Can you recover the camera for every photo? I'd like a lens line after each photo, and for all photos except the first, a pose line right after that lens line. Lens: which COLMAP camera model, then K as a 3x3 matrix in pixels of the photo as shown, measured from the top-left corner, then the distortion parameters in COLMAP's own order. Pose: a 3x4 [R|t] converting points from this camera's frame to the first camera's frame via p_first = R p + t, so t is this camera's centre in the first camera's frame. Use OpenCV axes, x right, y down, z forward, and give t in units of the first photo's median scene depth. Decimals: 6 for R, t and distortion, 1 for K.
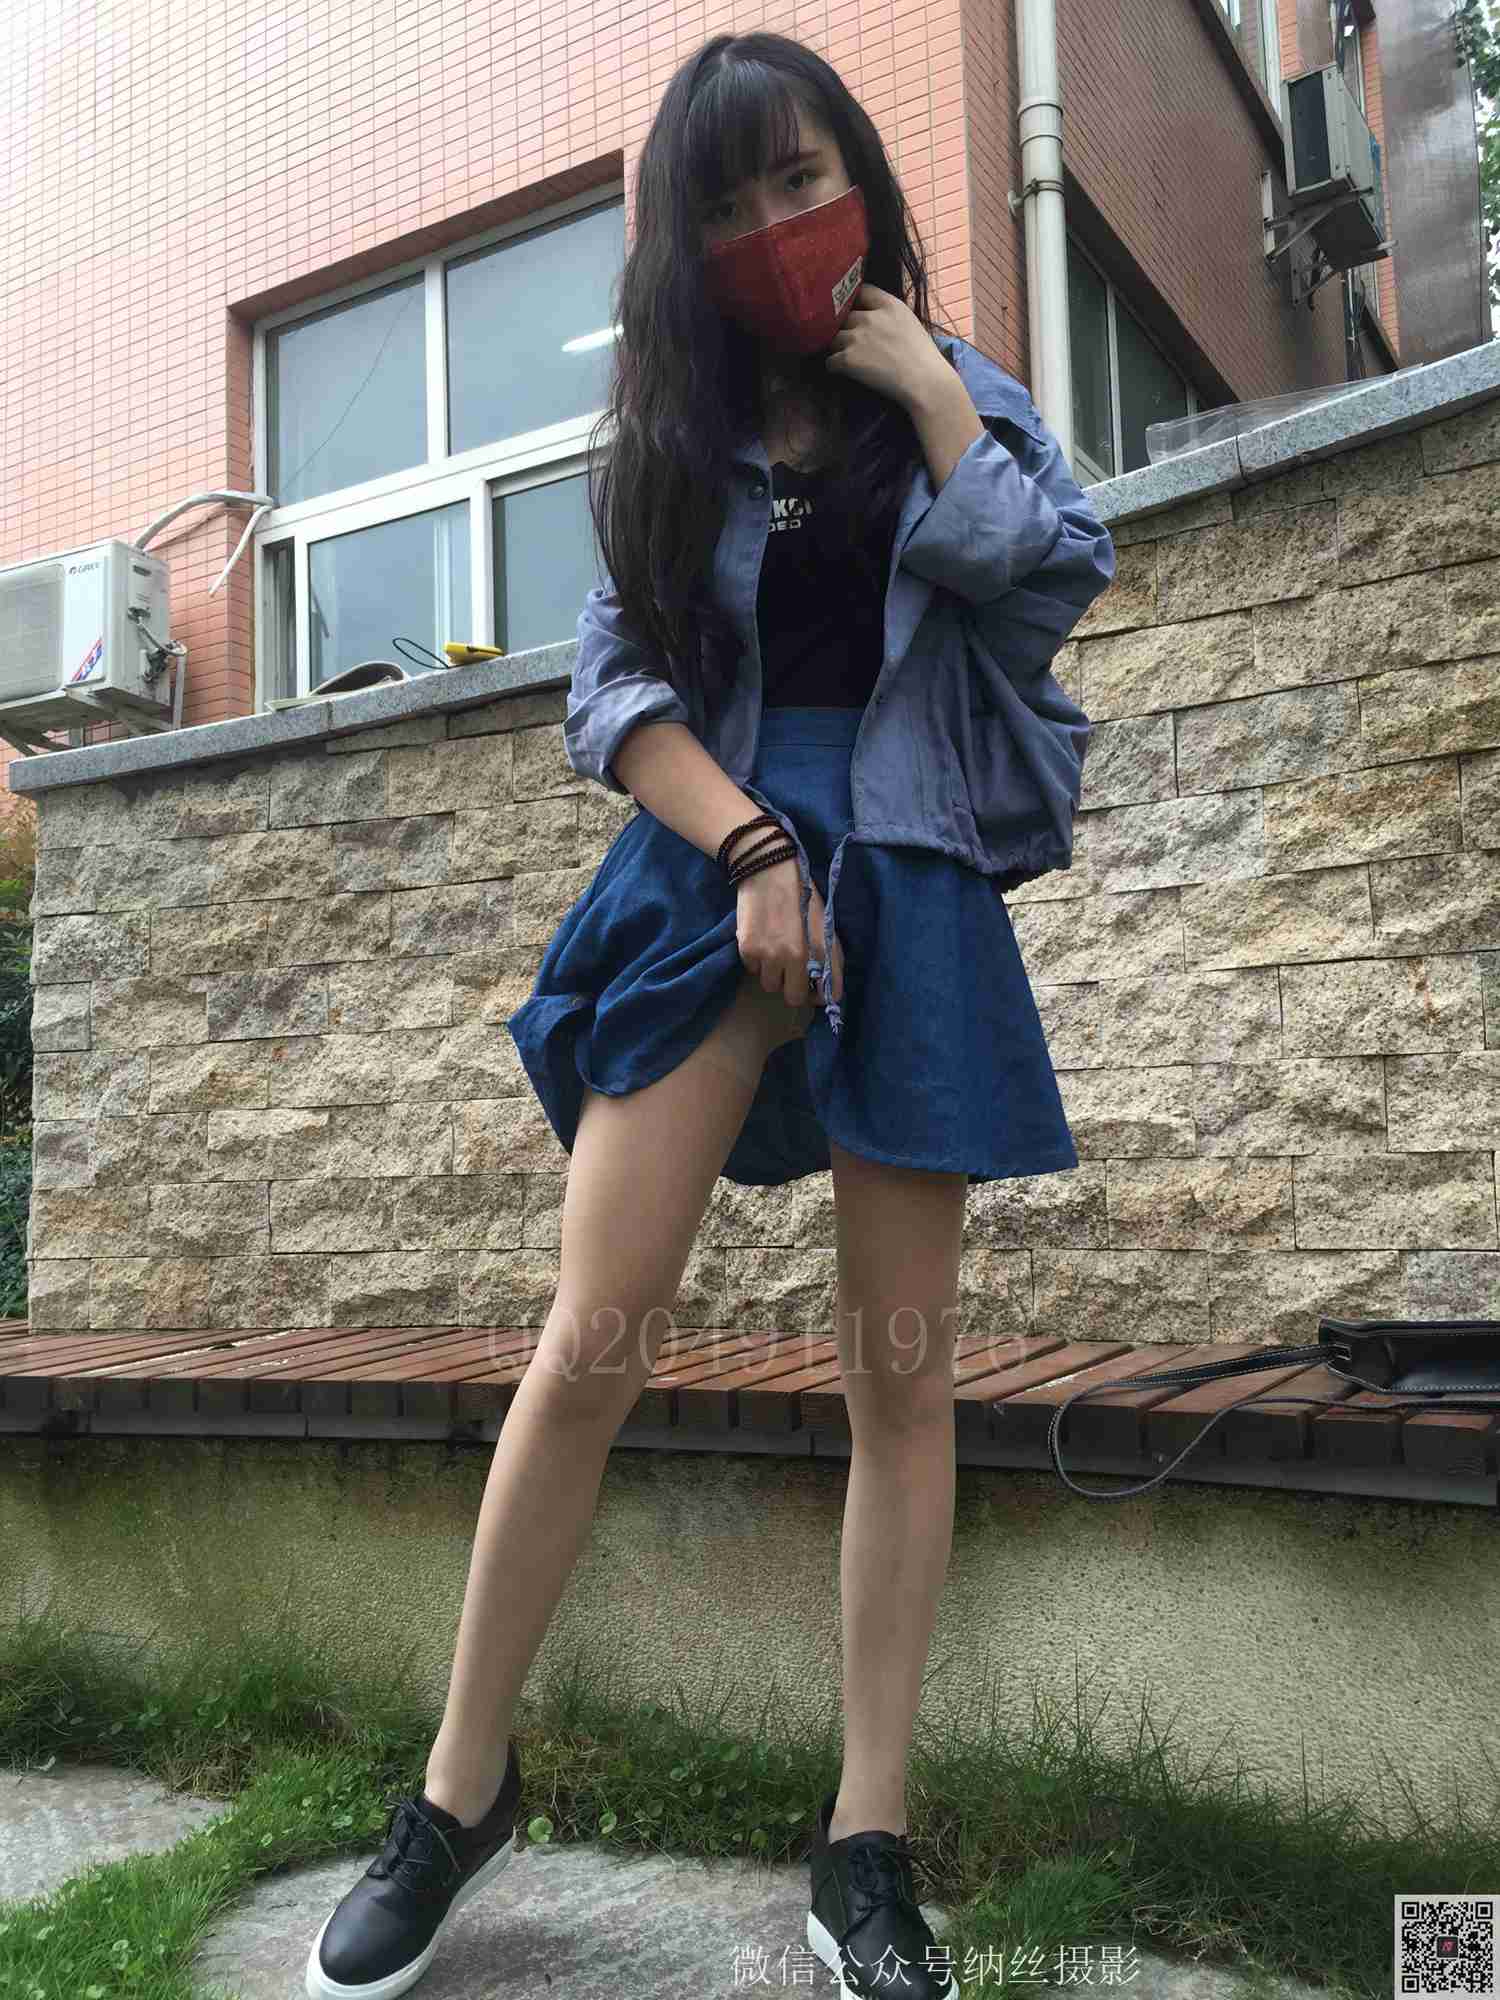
lens RADIAL K [[1708.2, 0, 744.7], [0, 1708.2, 995.2], [0, 0, 1]] dist [0.070671, -0.099649]
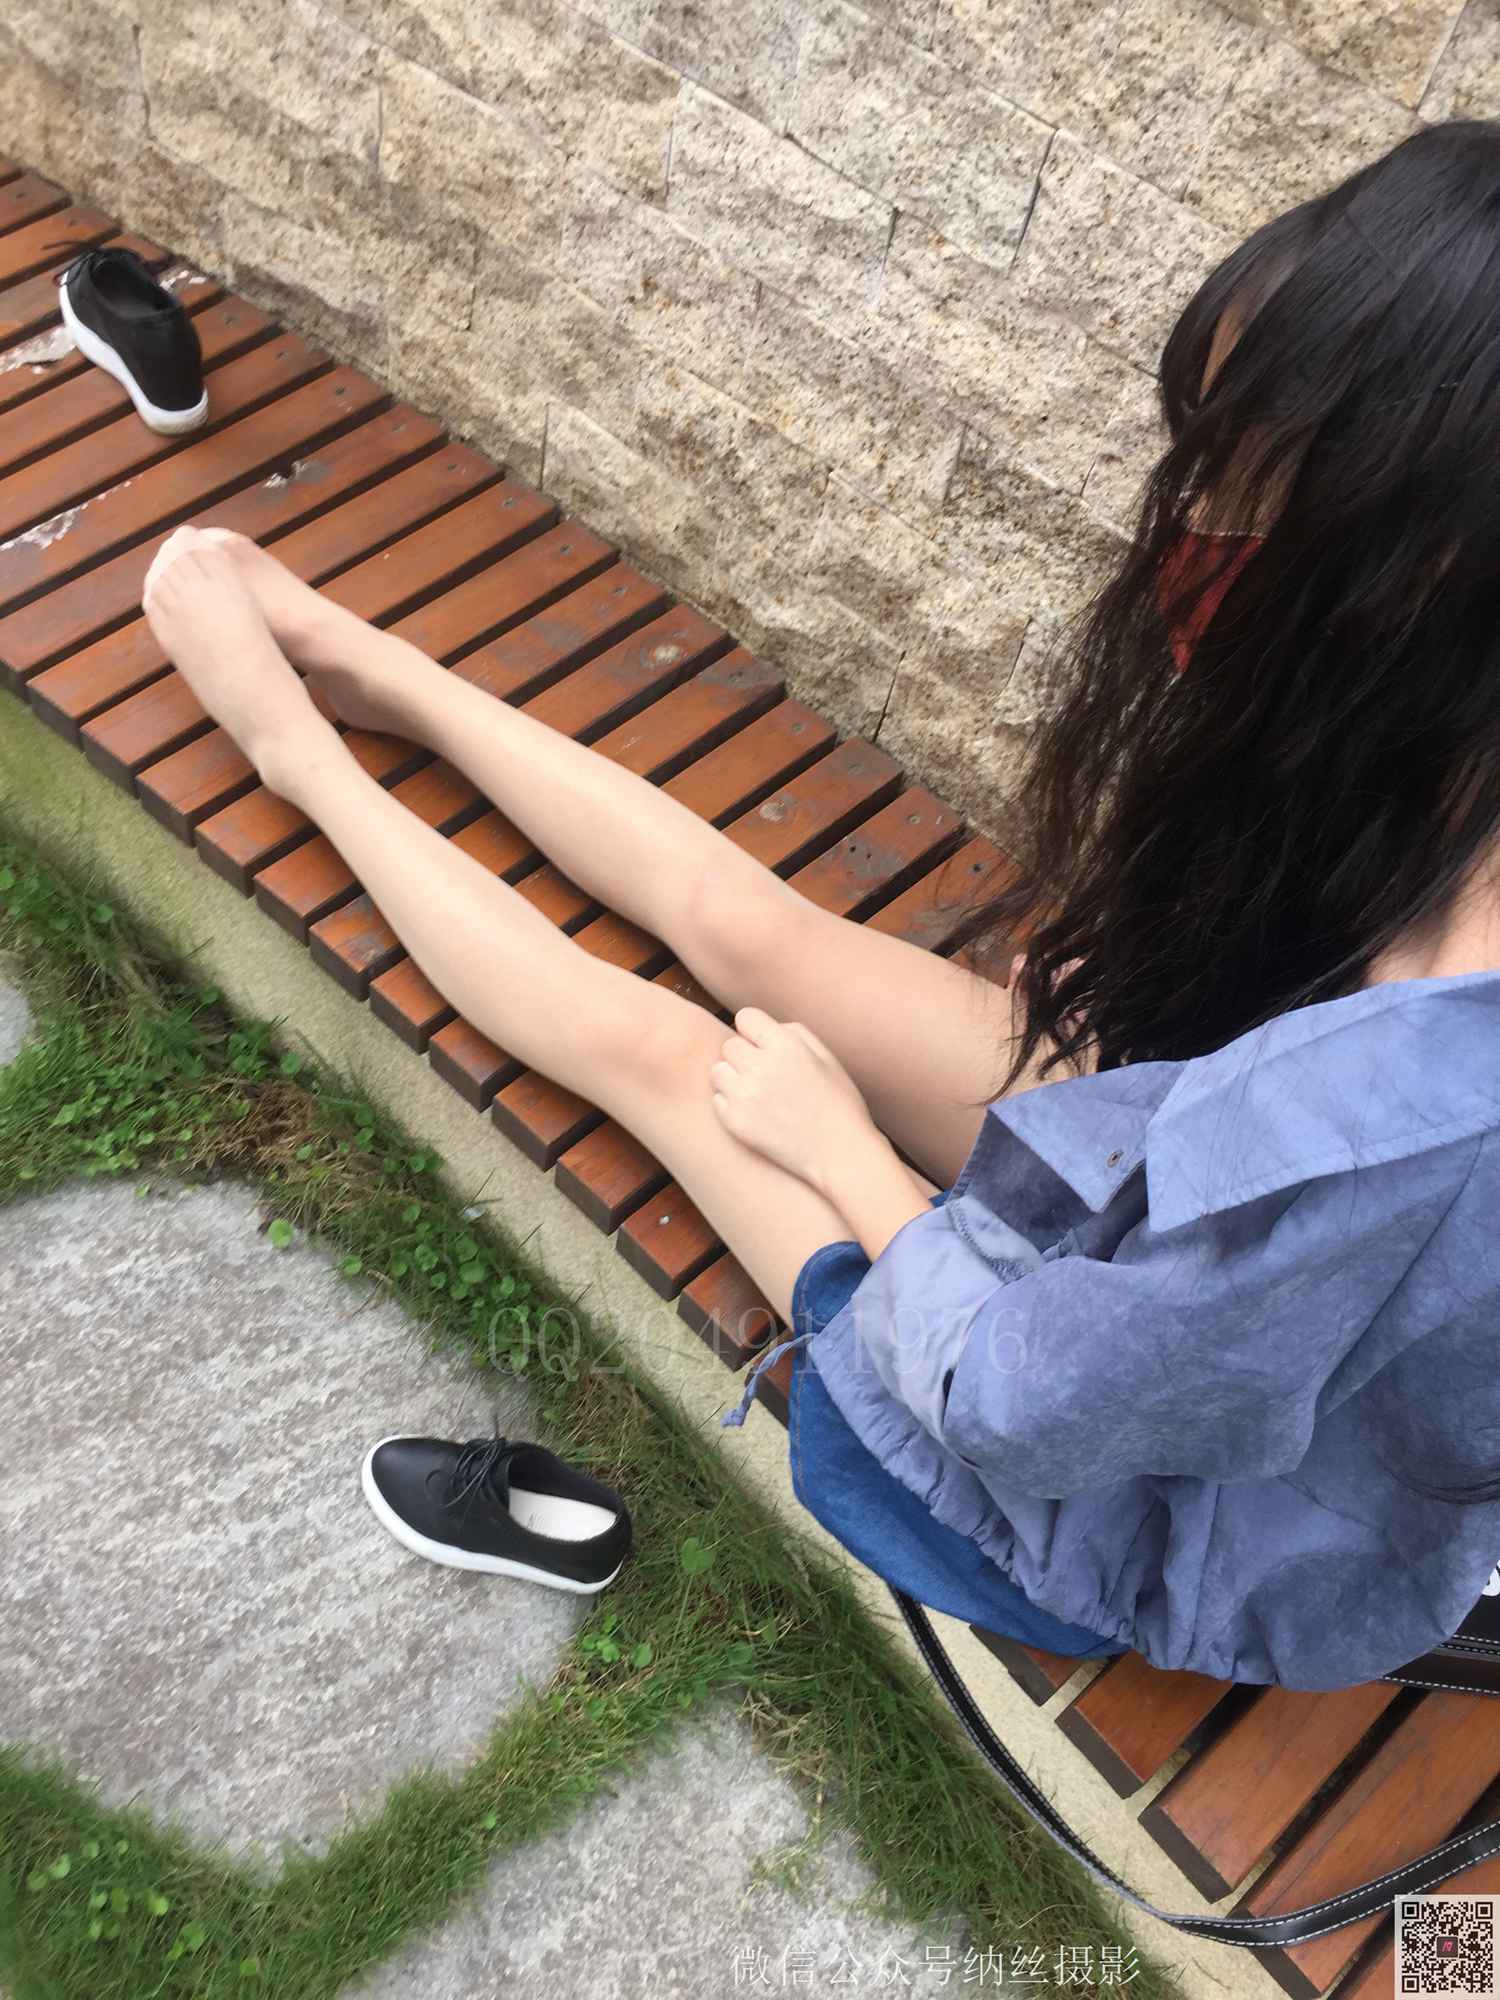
lens RADIAL K [[1708.2, 0, 749.2], [0, 1708.2, 989.3], [0, 0, 1]] dist [0.070671, -0.099649]
pose [[0.942397, 0.333659, -0.023671, 0.083354], [-0.163360, 0.520840, 0.837878, -0.345077], [0.291894, -0.785747, 0.545344, 0.562477]]
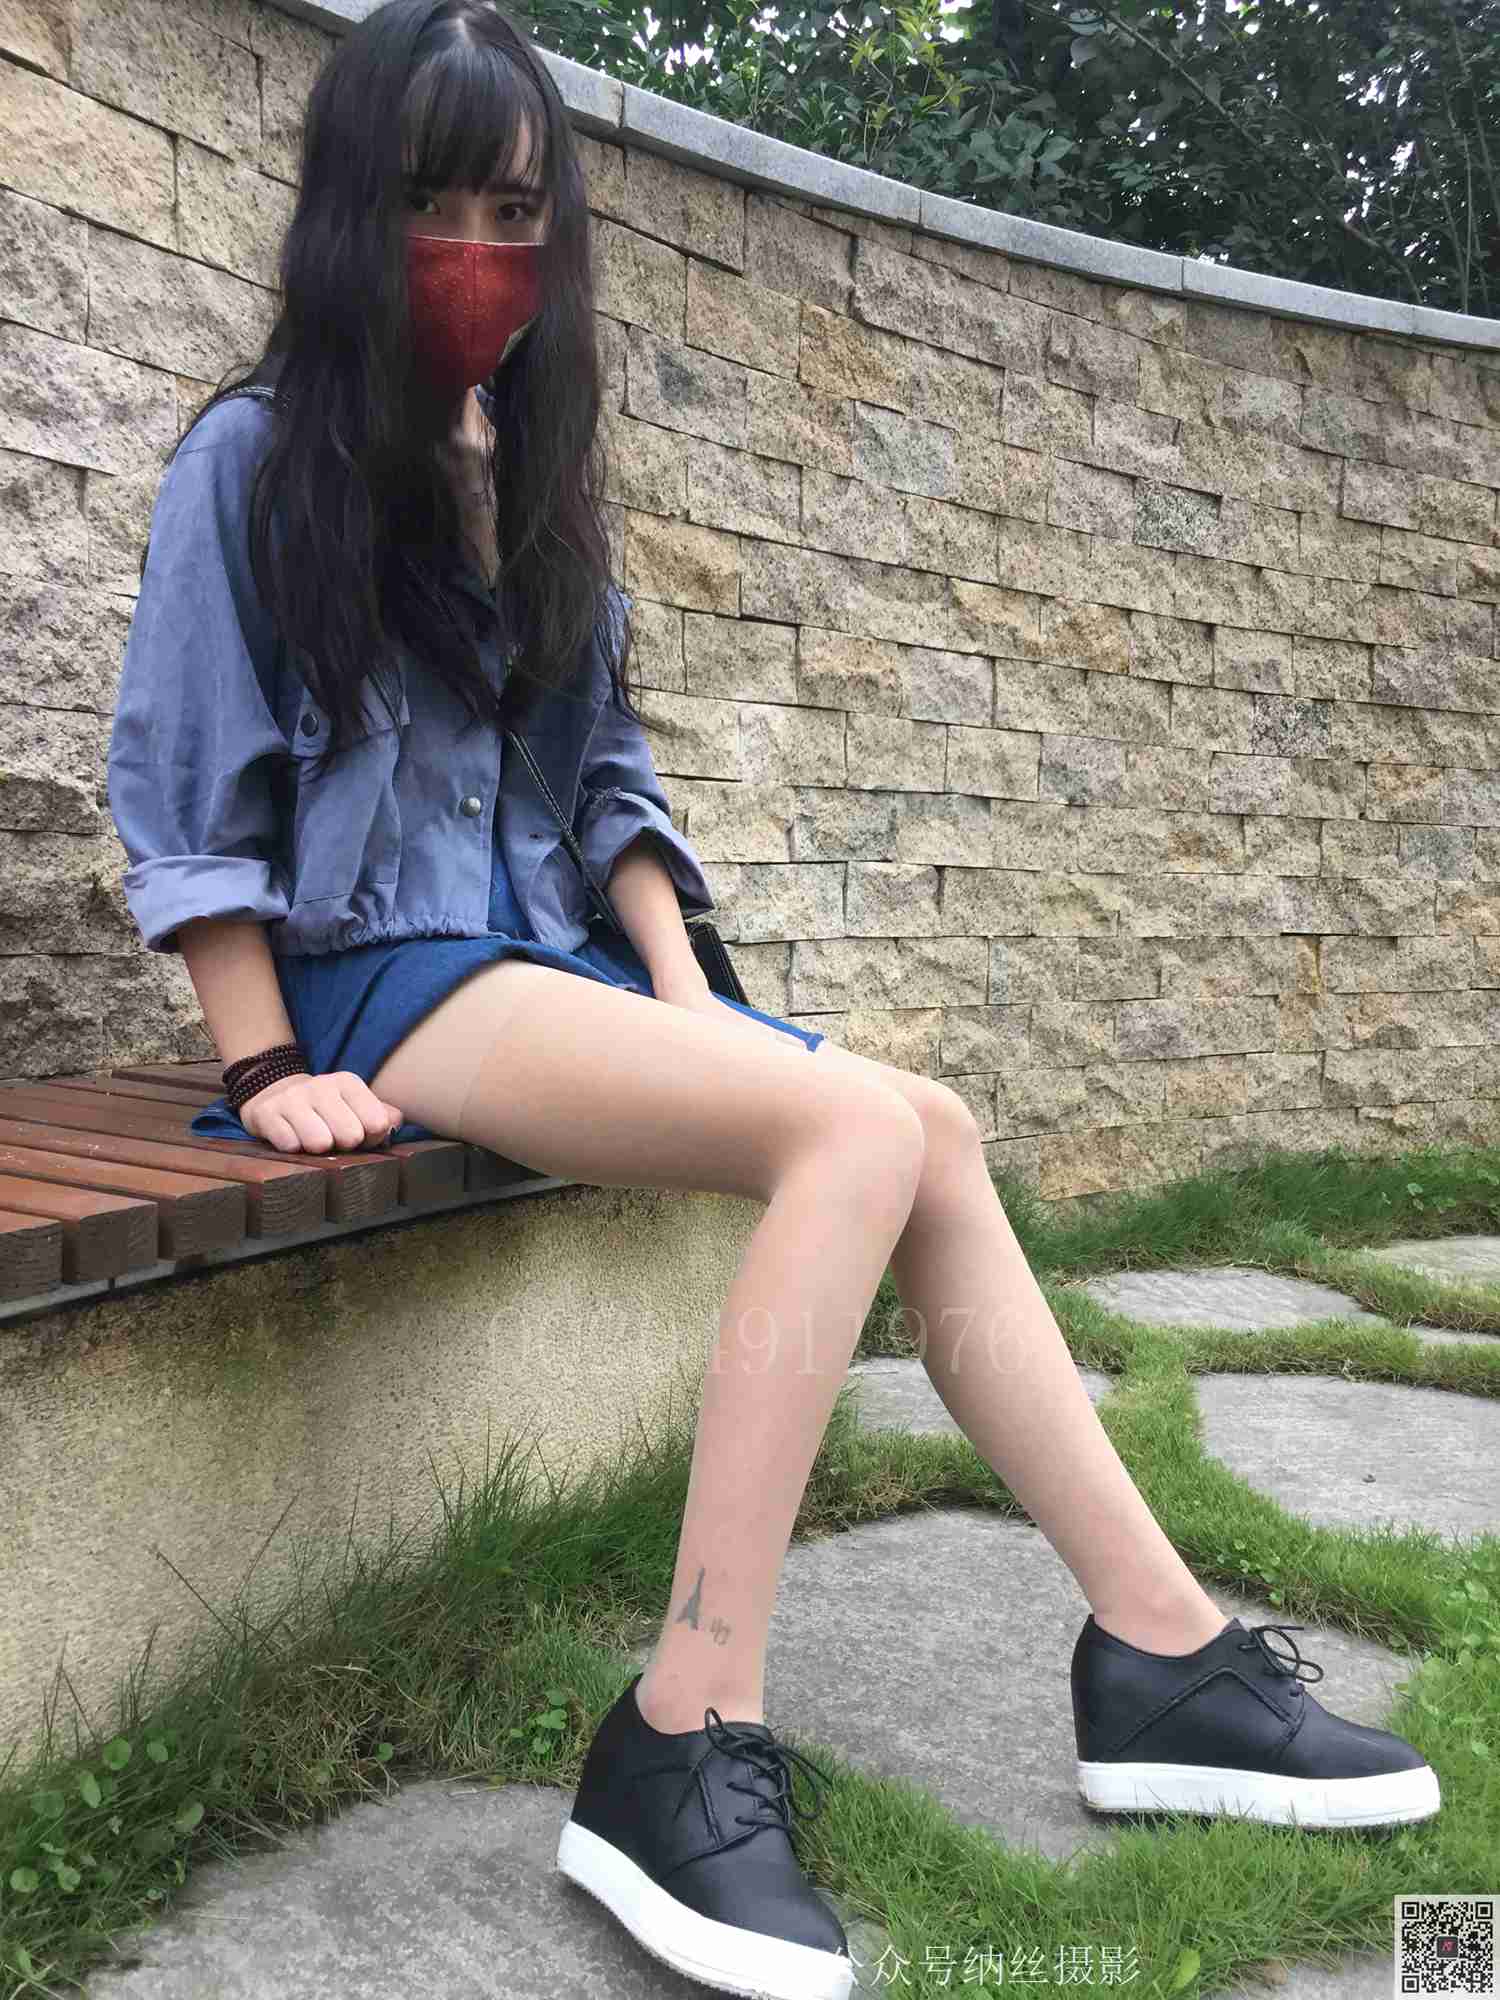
lens RADIAL K [[1708.2, 0, 762.8], [0, 1708.2, 998.1], [0, 0, 1]] dist [0.070671, -0.099649]
pose [[0.027218, -0.045470, 0.998595, -0.493861], [-0.130353, 0.990274, 0.048644, 0.088352], [-0.991094, -0.131494, 0.021026, 0.662701]]
